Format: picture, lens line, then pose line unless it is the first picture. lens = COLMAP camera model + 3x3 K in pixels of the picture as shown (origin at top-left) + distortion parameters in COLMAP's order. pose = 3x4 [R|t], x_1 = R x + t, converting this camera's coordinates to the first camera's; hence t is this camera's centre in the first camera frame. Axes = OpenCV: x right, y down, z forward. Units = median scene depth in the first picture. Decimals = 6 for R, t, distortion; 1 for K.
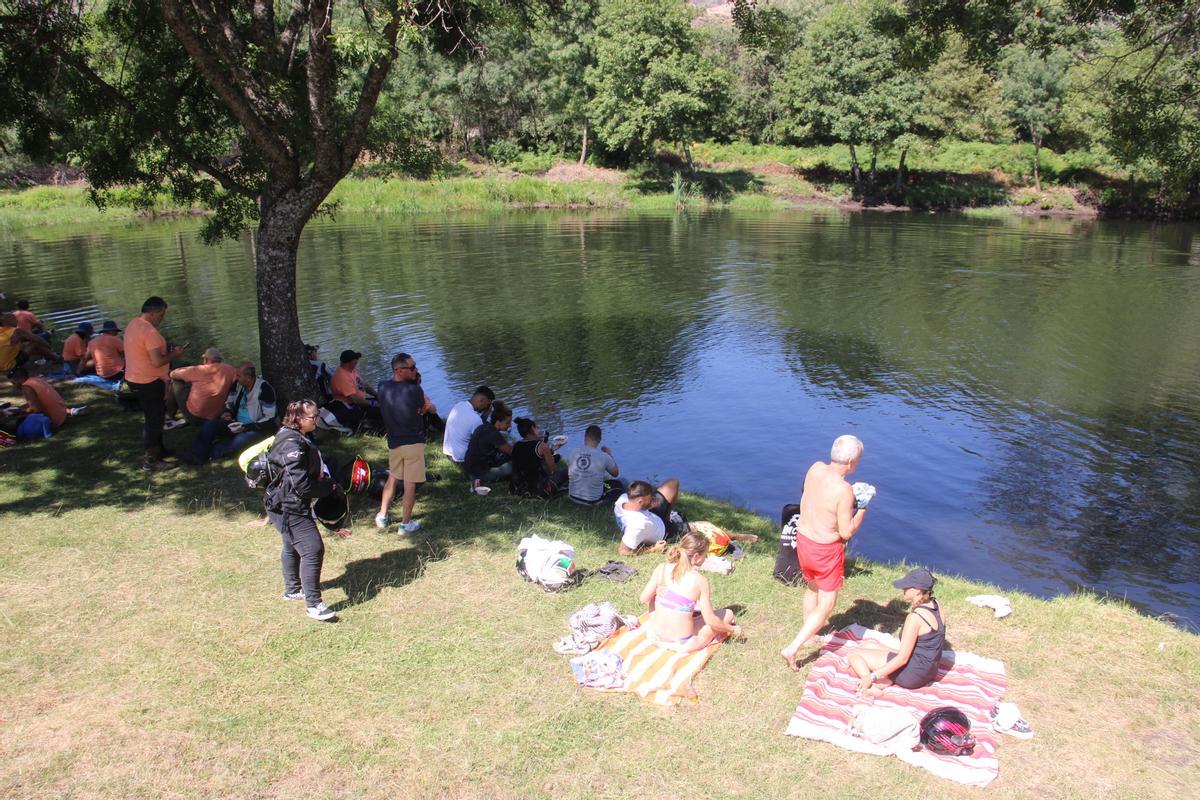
lens RADIAL K [[1032.6, 0, 600.0], [0, 1032.6, 400.0], [0, 0, 1]] dist [-0.129066, 0.118159]
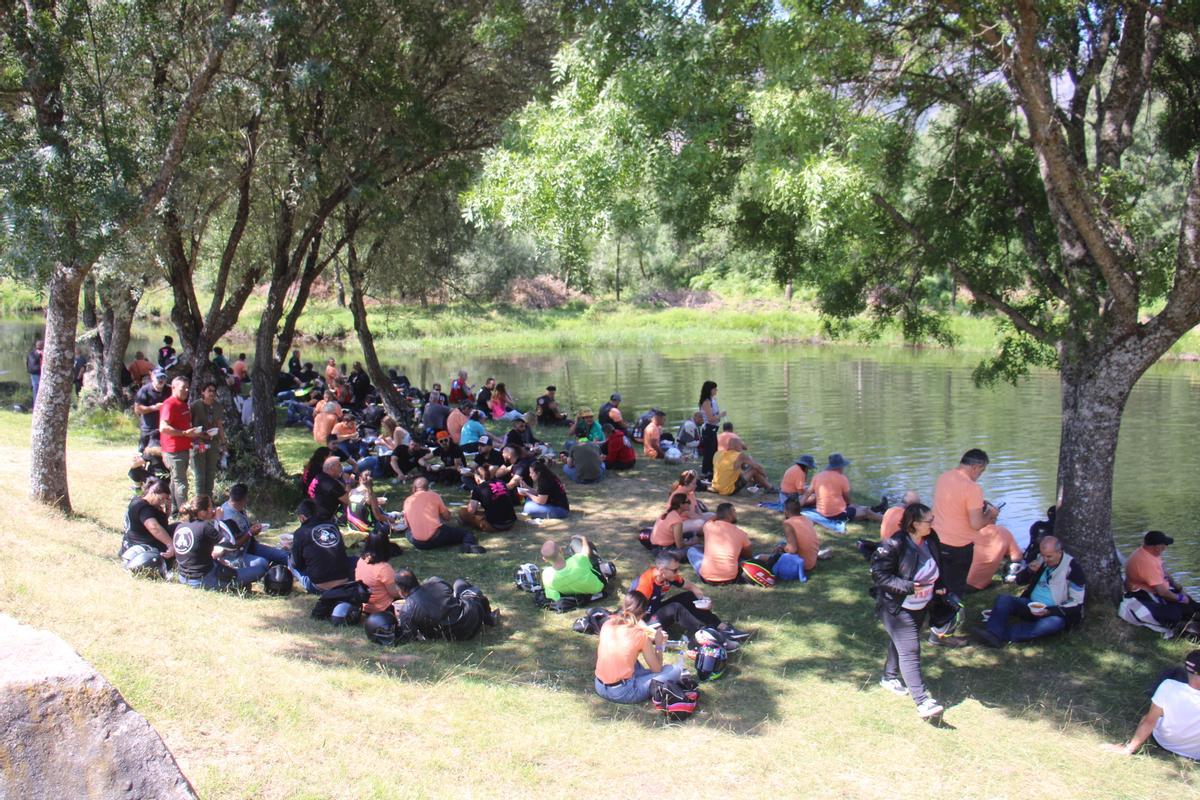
lens RADIAL K [[1032.6, 0, 600.0], [0, 1032.6, 400.0], [0, 0, 1]] dist [-0.129066, 0.118159]
pose [[0.859255, 0.078611, -0.505471, -0.253898], [-0.142905, 0.985669, -0.089635, -0.016777], [0.491181, 0.149254, 0.858175, 0.073218]]
